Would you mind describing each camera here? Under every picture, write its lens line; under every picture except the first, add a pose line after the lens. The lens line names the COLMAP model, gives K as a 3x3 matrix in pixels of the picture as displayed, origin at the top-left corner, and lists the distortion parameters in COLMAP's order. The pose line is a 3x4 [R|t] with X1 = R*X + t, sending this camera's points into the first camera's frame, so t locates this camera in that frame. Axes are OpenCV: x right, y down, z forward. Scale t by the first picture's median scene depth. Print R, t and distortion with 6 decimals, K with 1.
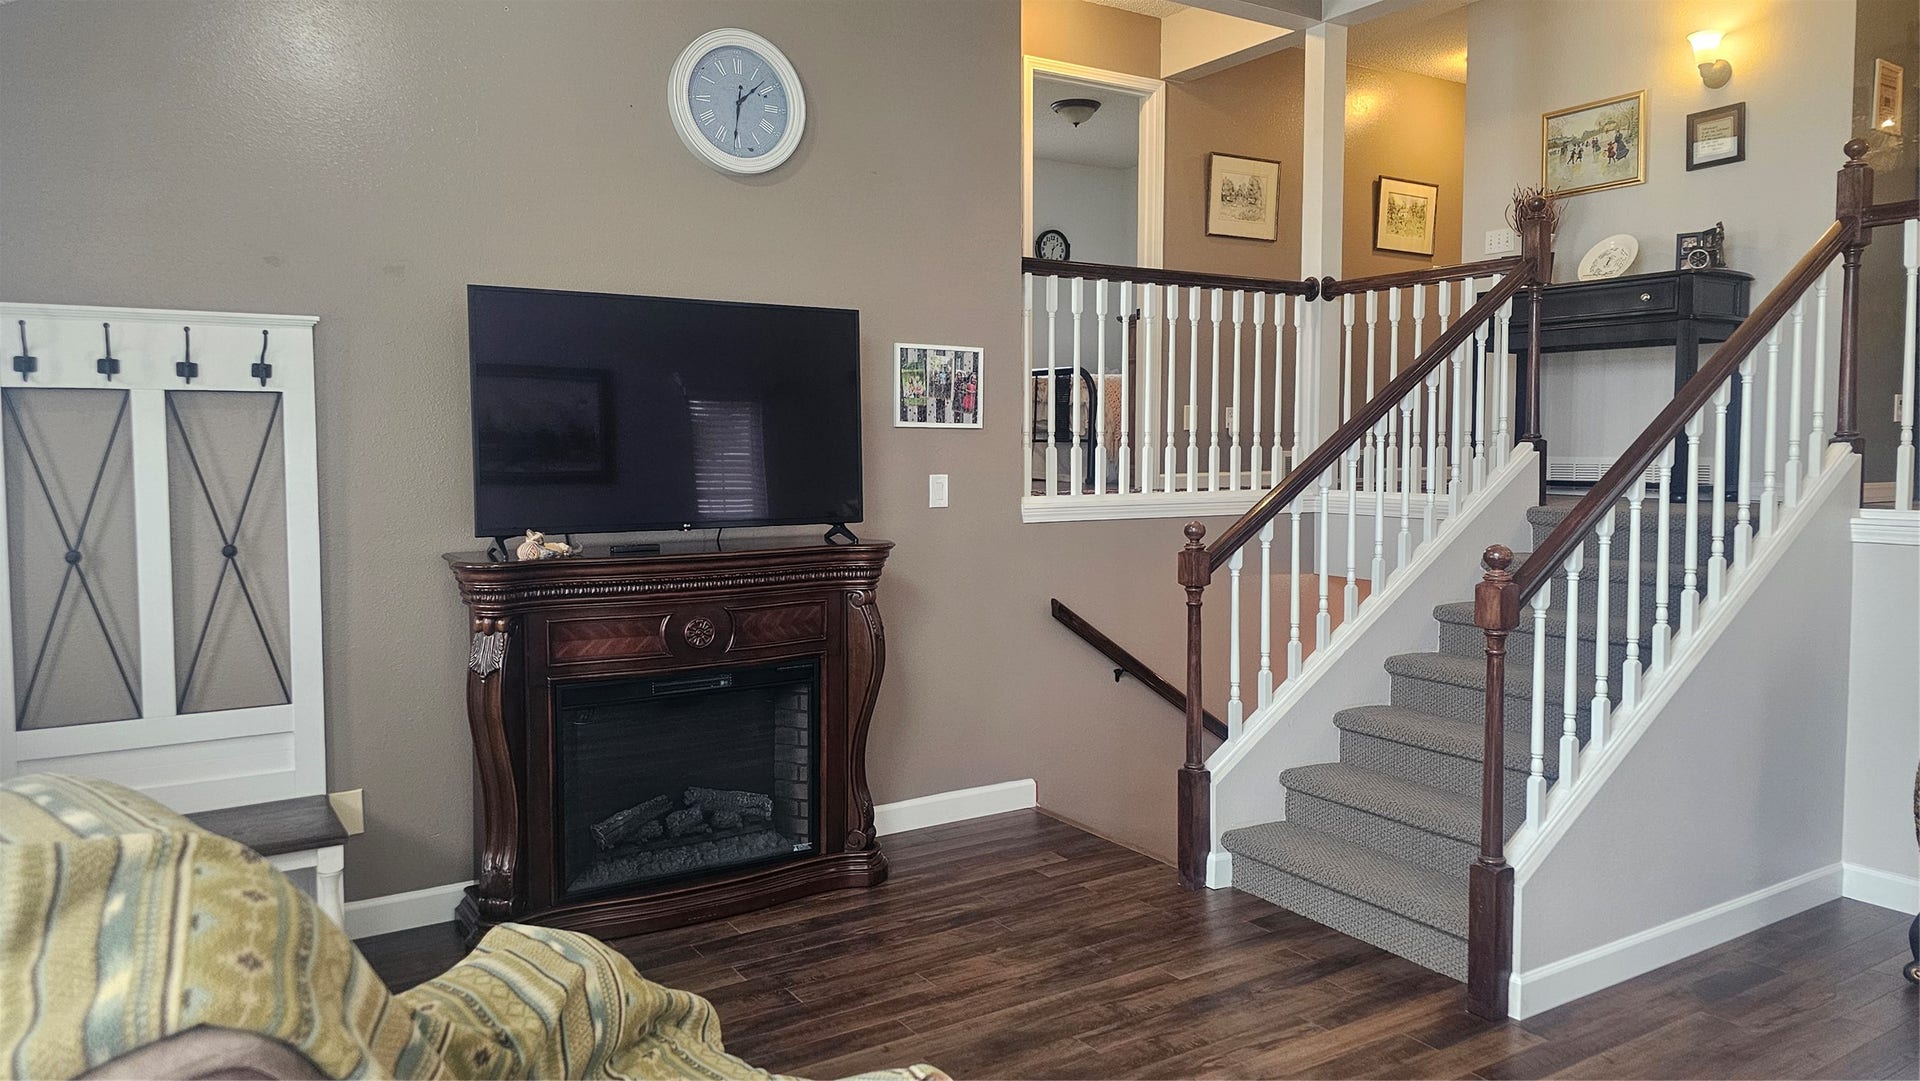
lens RADIAL K [[1304.7, 0, 959.8], [0, 1304.7, 540.2], [0, 0, 1]] dist [0.051724, -0.065301]
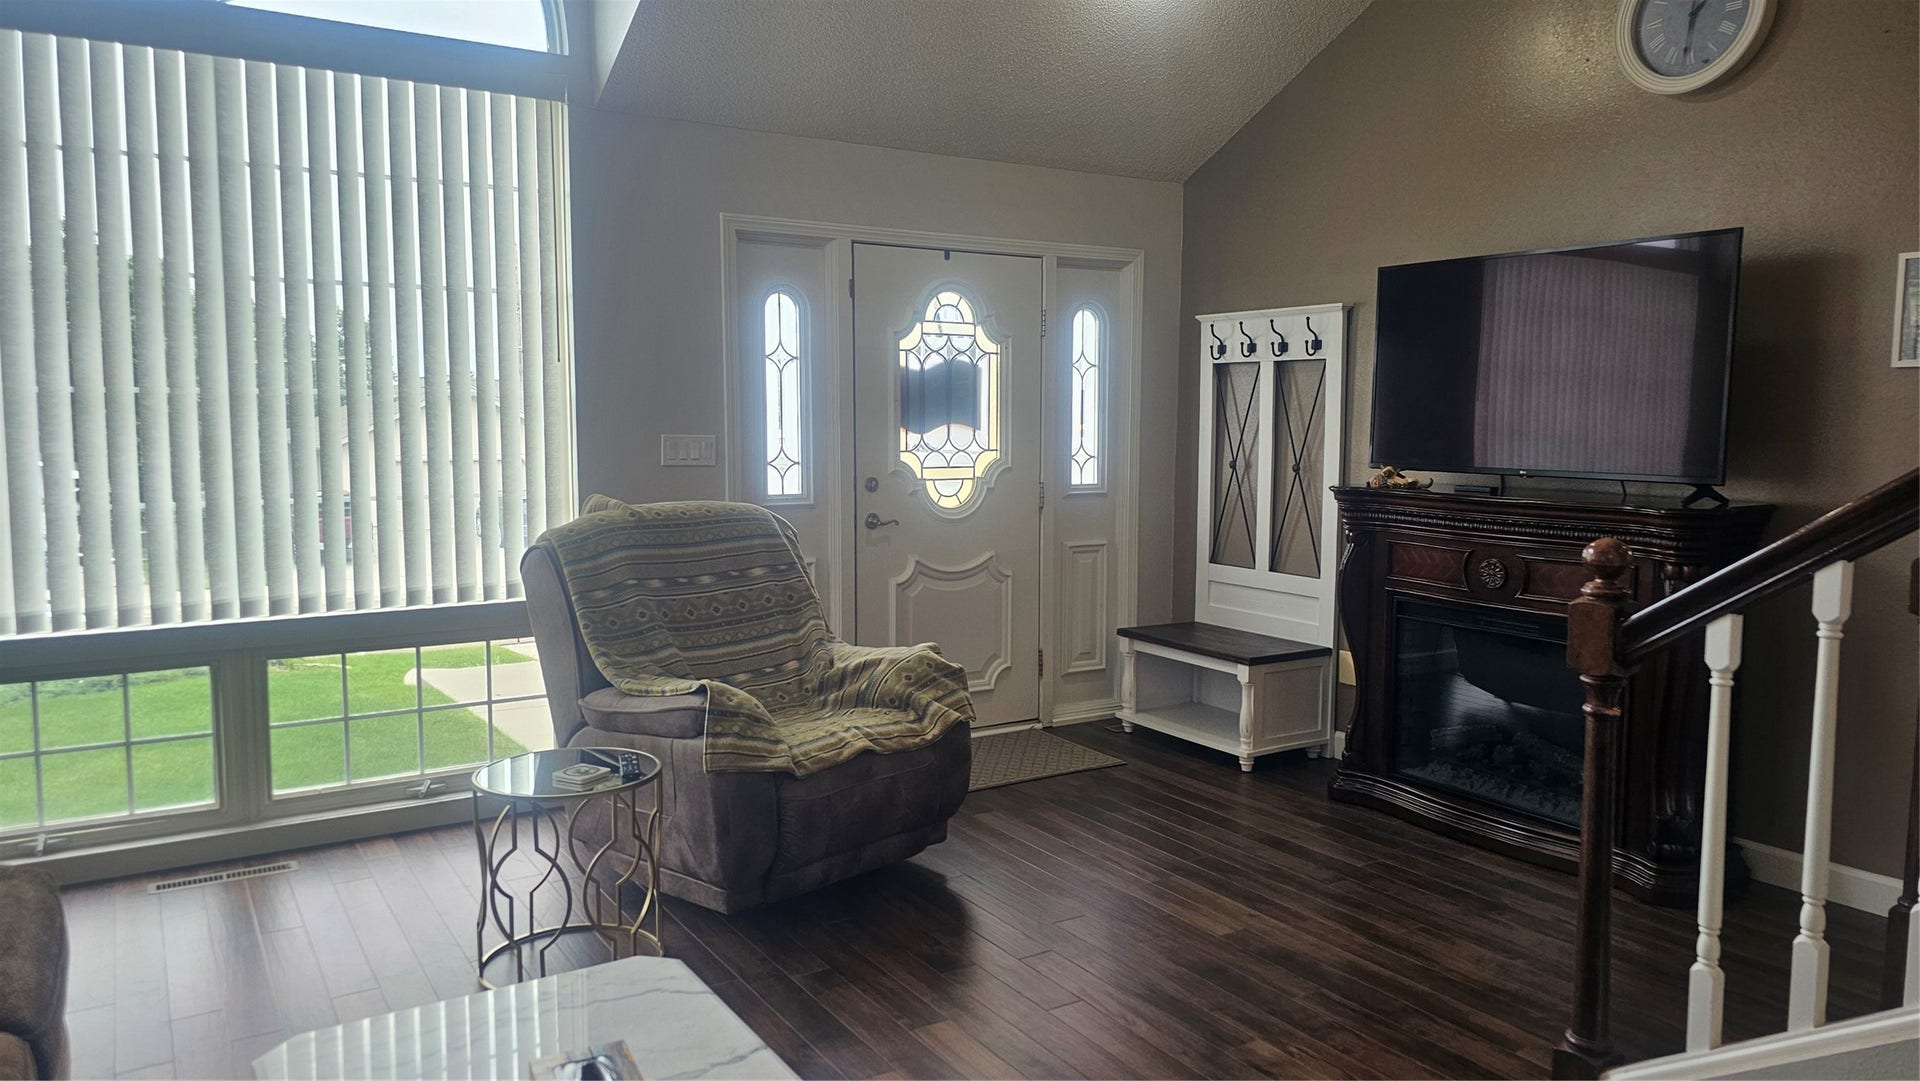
lens RADIAL K [[1304.7, 0, 962.4], [0, 1304.7, 536.0], [0, 0, 1]] dist [0.051724, -0.065301]
pose [[-0.006521, 0.099818, -0.994984, 0.925790], [-0.075576, 0.992110, 0.100025, -0.034881], [0.997119, 0.075849, 0.001075, 0.625918]]
